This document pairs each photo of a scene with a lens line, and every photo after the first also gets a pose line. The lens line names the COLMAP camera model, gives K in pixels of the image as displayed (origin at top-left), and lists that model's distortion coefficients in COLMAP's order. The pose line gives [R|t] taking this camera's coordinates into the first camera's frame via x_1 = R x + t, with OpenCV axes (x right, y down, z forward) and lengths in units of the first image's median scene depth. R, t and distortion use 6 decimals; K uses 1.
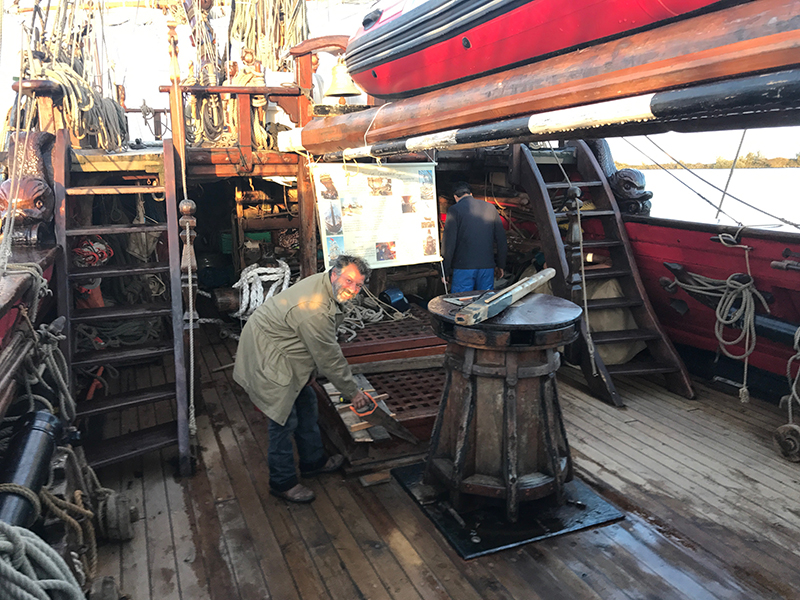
lens RADIAL K [[636.9, 0, 400.0], [0, 636.9, 300.0], [0, 0, 1]] dist [0.035389, -0.000277]
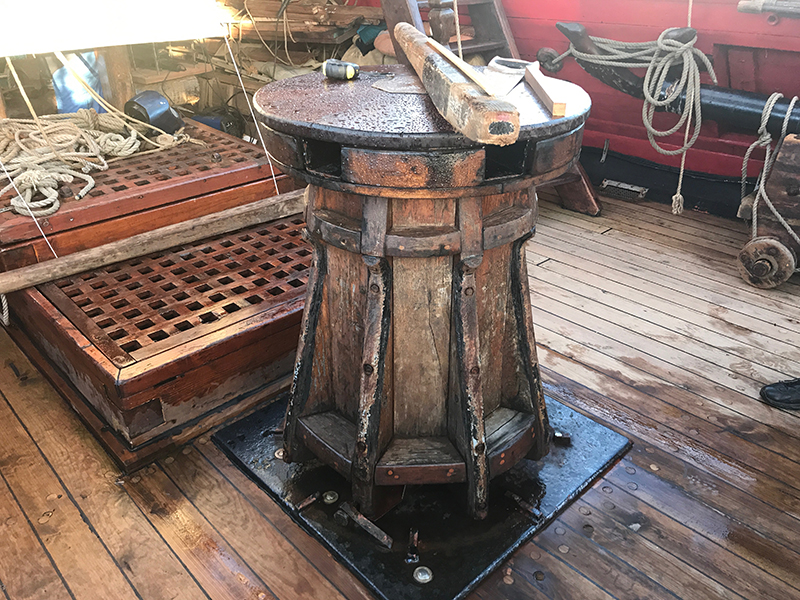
lens RADIAL K [[660.4, 0, 385.9], [0, 660.4, 280.7], [0, 0, 1]] dist [0.014376, -0.000946]
pose [[0.939677, -0.161169, 0.301715, -0.023133], [0.082503, 0.962791, 0.257347, 0.012174], [-0.331965, -0.216931, 0.918009, 0.467492]]
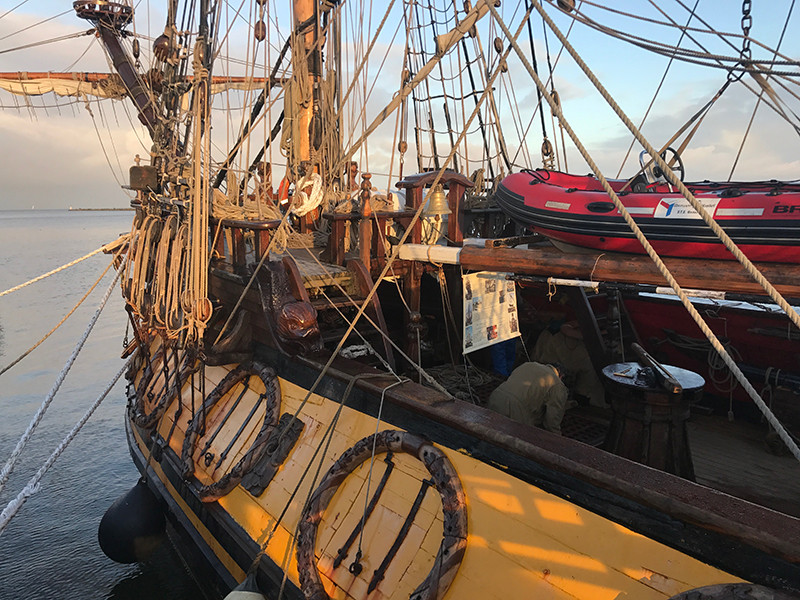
lens RADIAL K [[636.9, 0, 400.0], [0, 636.9, 300.0], [0, 0, 1]] dist [0.035389, -0.000277]
pose [[0.955929, -0.045325, 0.290077, -0.758485], [0.061367, 0.997034, -0.046444, -0.120783], [-0.287111, 0.062198, 0.955876, -0.293392]]
